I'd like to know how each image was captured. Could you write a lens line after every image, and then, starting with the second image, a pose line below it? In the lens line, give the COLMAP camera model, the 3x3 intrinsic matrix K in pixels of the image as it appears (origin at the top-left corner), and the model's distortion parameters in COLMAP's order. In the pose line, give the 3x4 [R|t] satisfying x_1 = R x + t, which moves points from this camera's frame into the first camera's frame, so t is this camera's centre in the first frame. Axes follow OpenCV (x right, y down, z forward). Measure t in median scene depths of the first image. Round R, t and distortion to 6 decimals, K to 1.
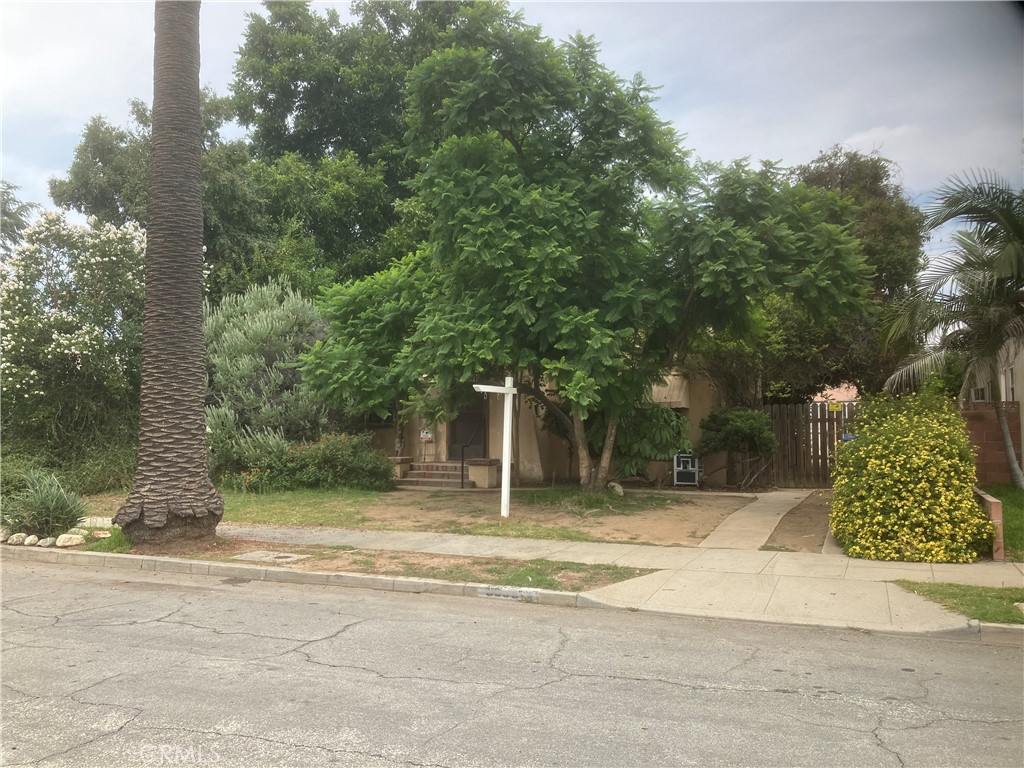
lens RADIAL K [[839.3, 0, 511.8], [0, 839.3, 385.8], [0, 0, 1]] dist [-0.032071, 0.003810]
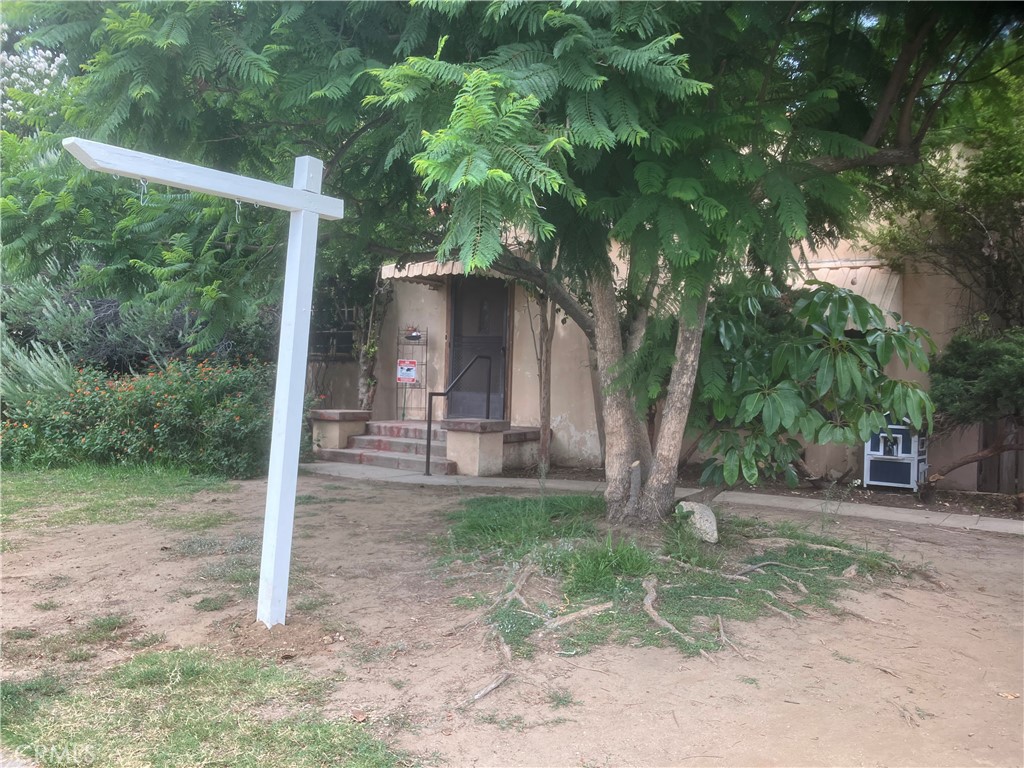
lens RADIAL K [[839.3, 0, 513.4], [0, 839.3, 380.0], [0, 0, 1]] dist [-0.032071, 0.003810]
pose [[0.979297, 0.028133, -0.200465, 0.093796], [-0.018570, 0.998605, 0.049426, 0.037667], [0.201576, -0.044681, 0.978453, 0.509580]]
